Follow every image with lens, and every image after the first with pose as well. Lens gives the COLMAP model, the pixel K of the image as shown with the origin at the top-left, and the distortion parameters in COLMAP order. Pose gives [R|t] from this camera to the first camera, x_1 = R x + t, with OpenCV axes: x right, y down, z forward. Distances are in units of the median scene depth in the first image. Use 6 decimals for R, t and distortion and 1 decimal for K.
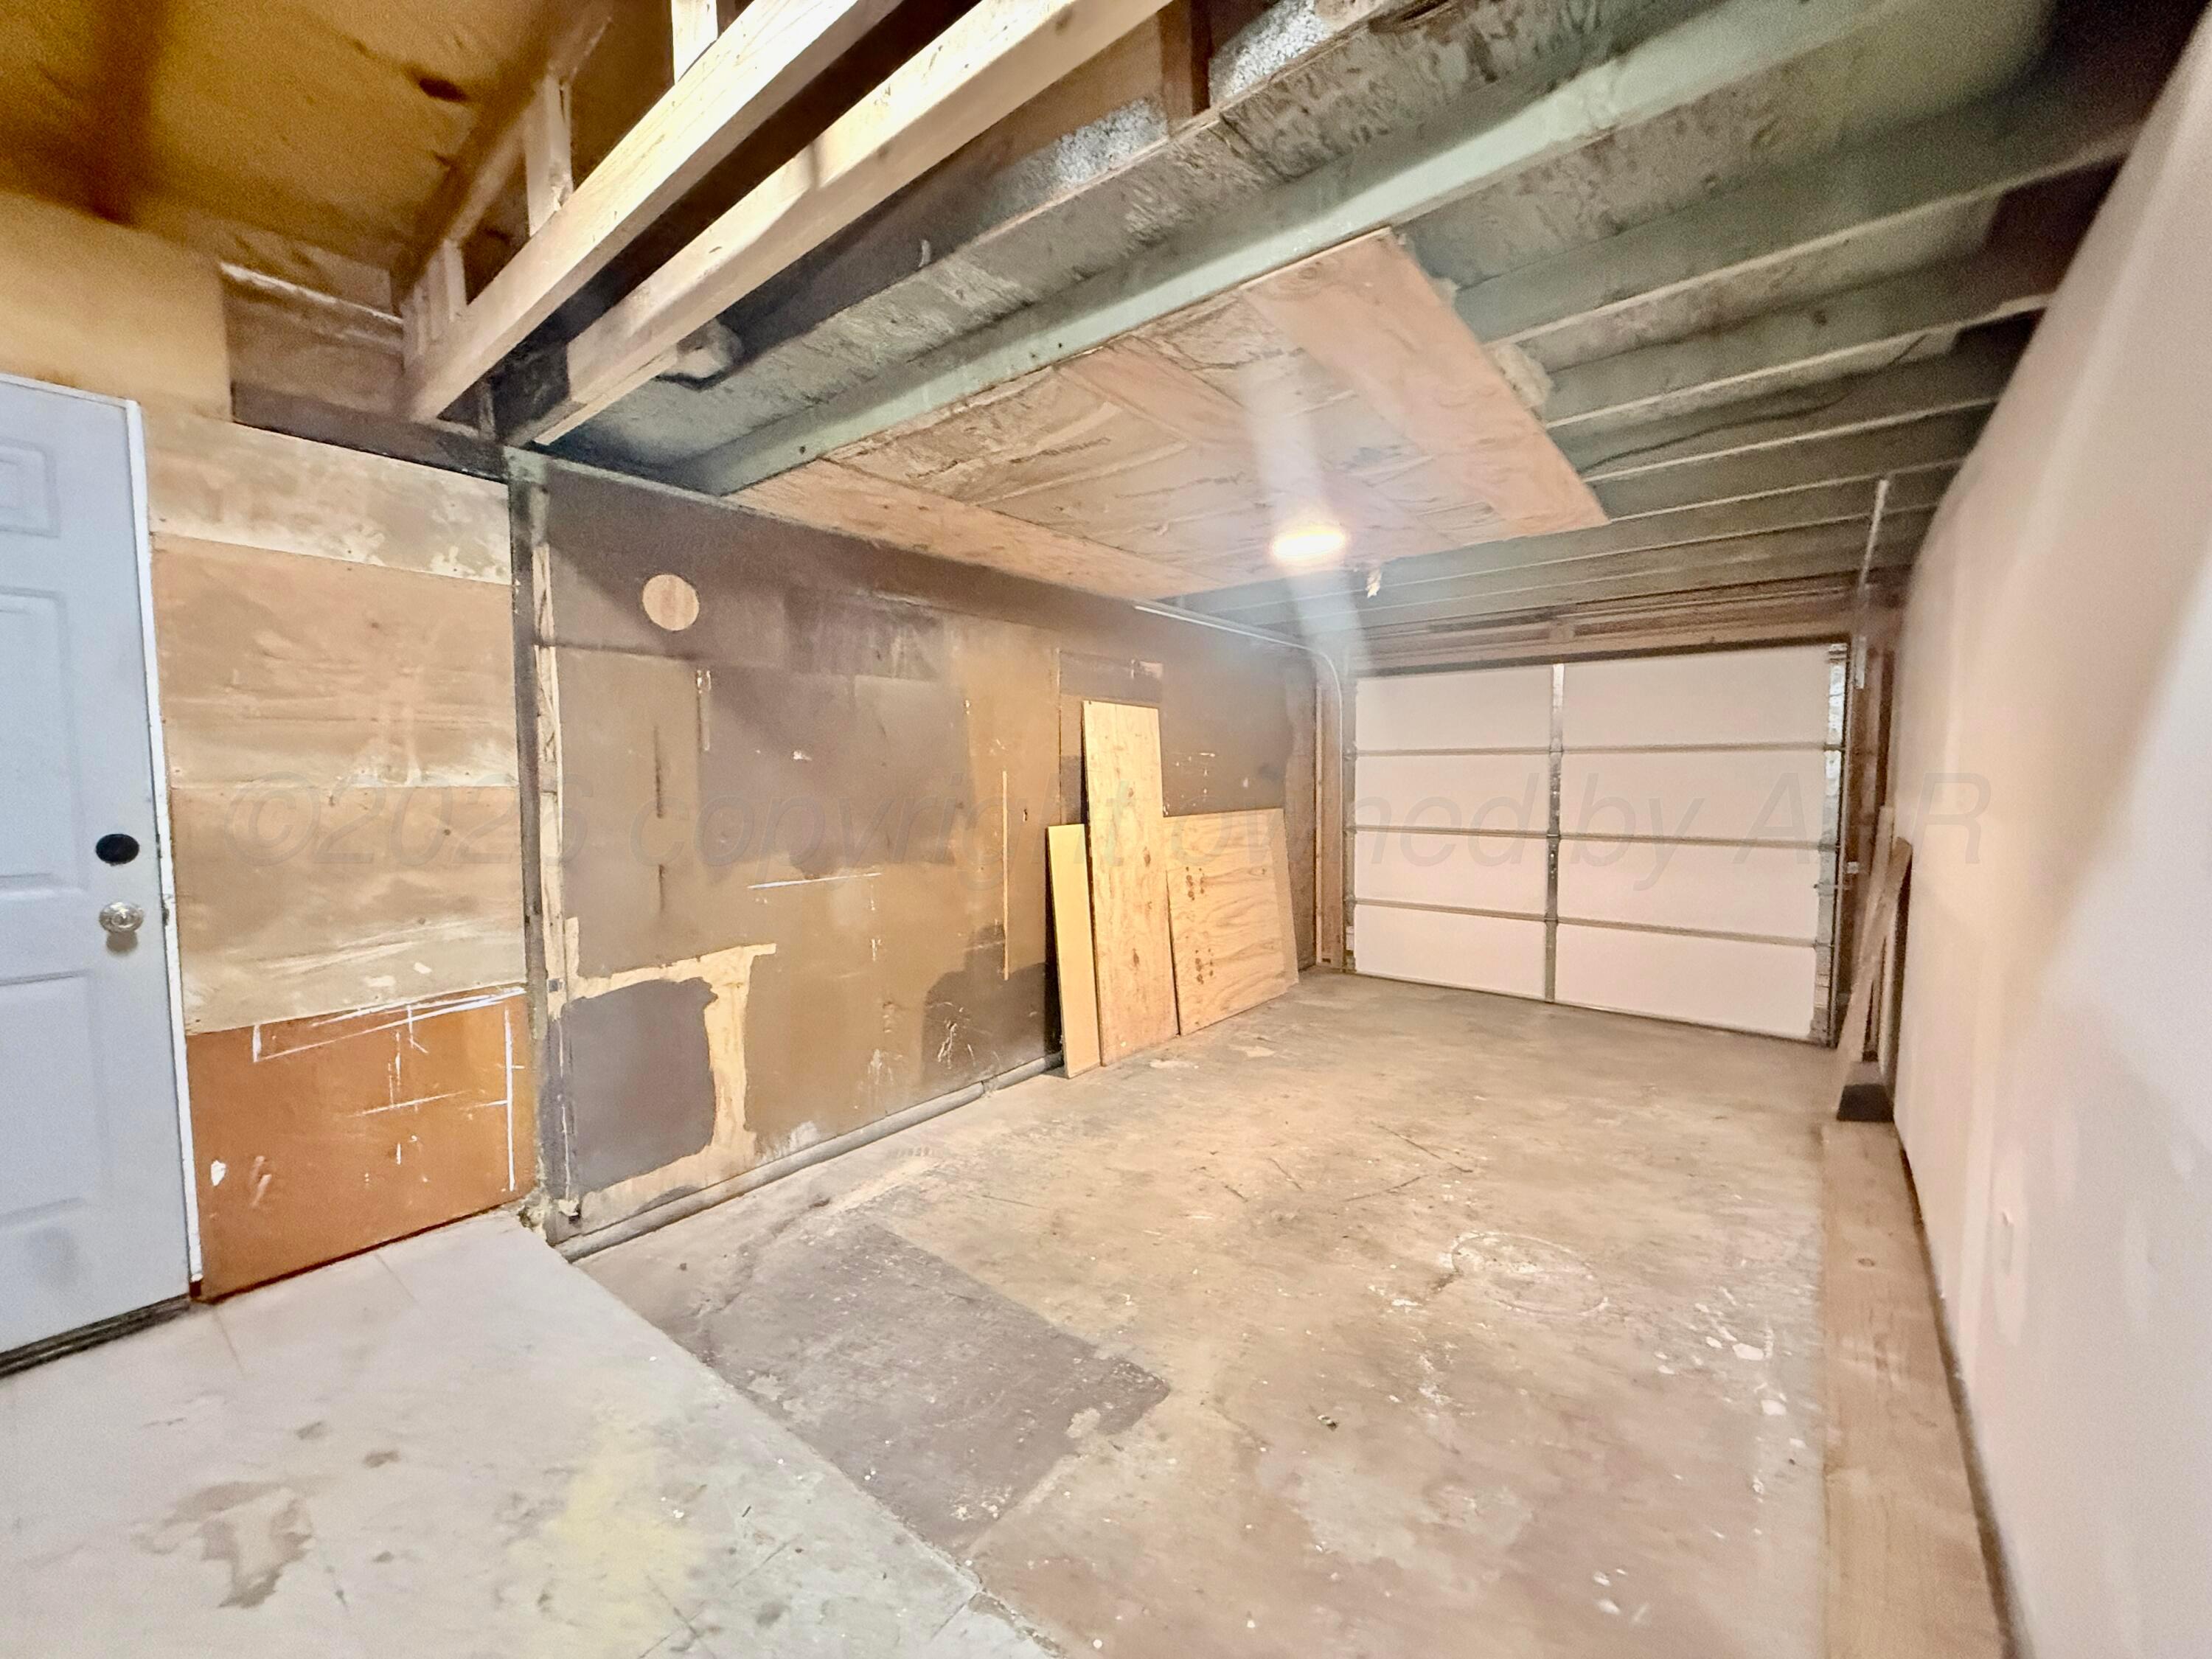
lens RADIAL K [[883.8, 0, 1100.8], [0, 883.8, 831.1], [0, 0, 1]] dist [-0.001264, -0.000240]
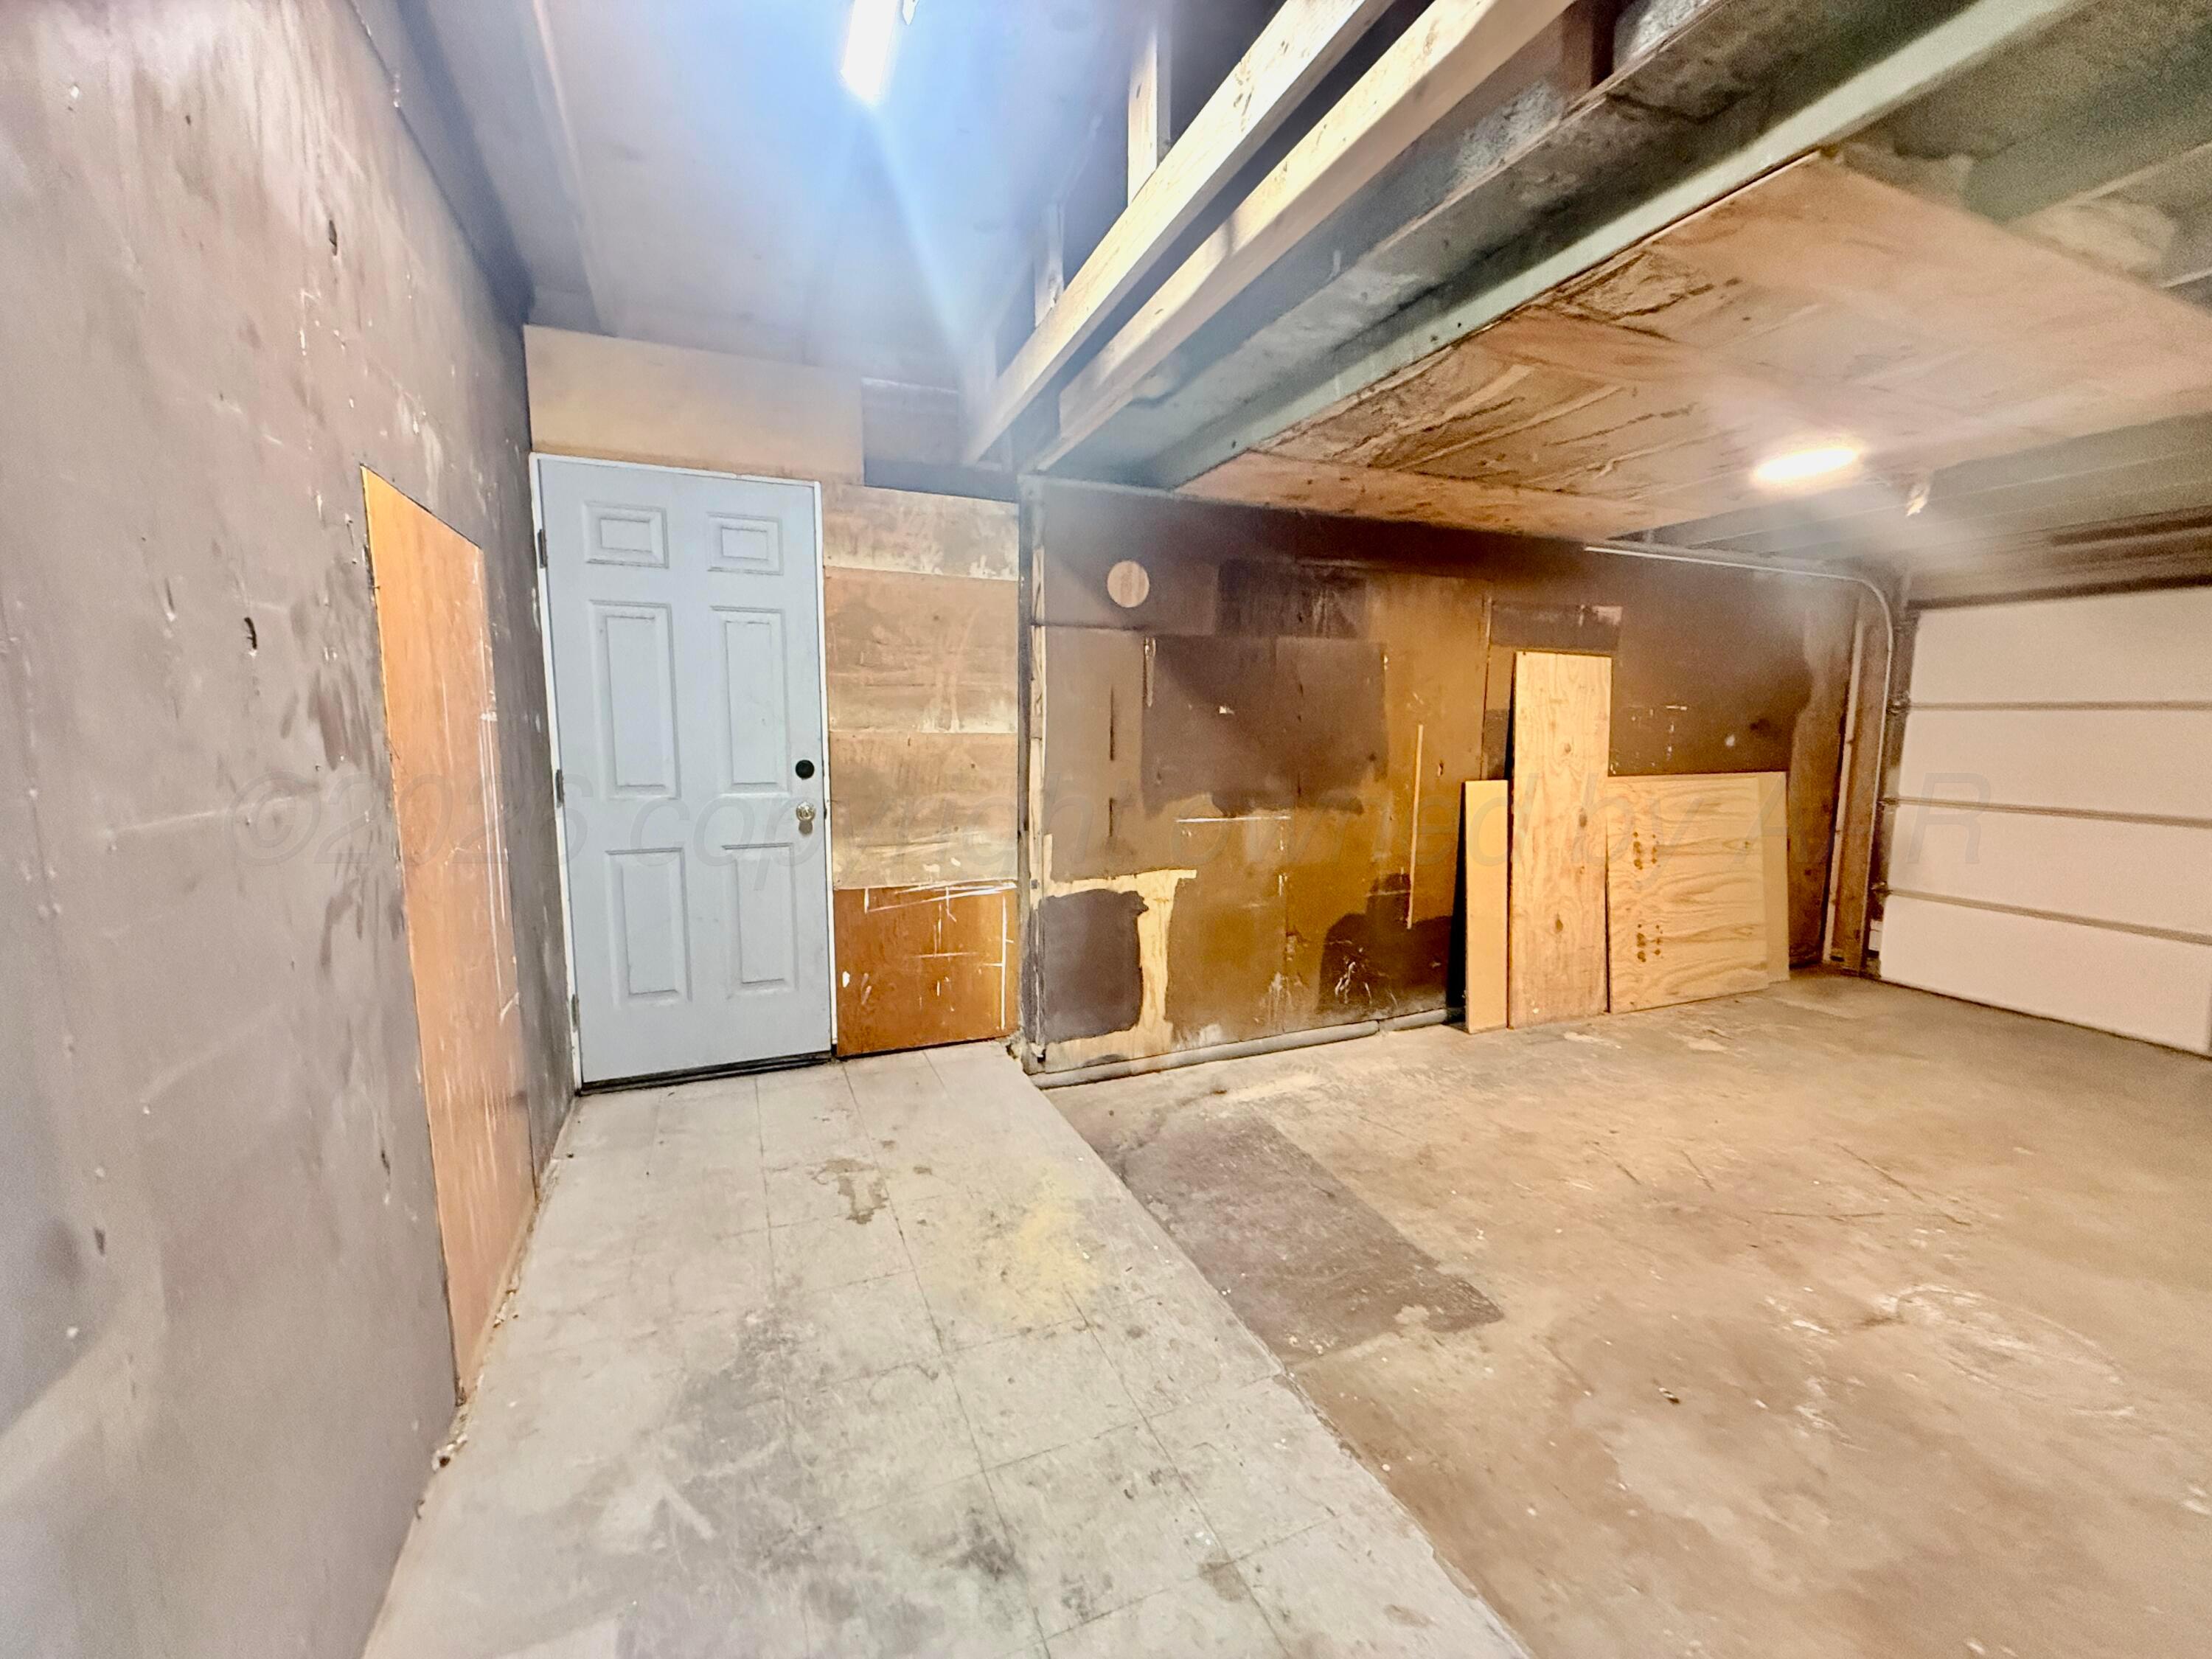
lens RADIAL K [[883.8, 0, 1100.8], [0, 883.8, 831.1], [0, 0, 1]] dist [-0.001264, -0.000240]
pose [[0.877212, 0.073274, -0.474480, 0.096055], [-0.043650, 0.996364, 0.073169, -0.006989], [0.478116, -0.043474, 0.877220, -0.118572]]
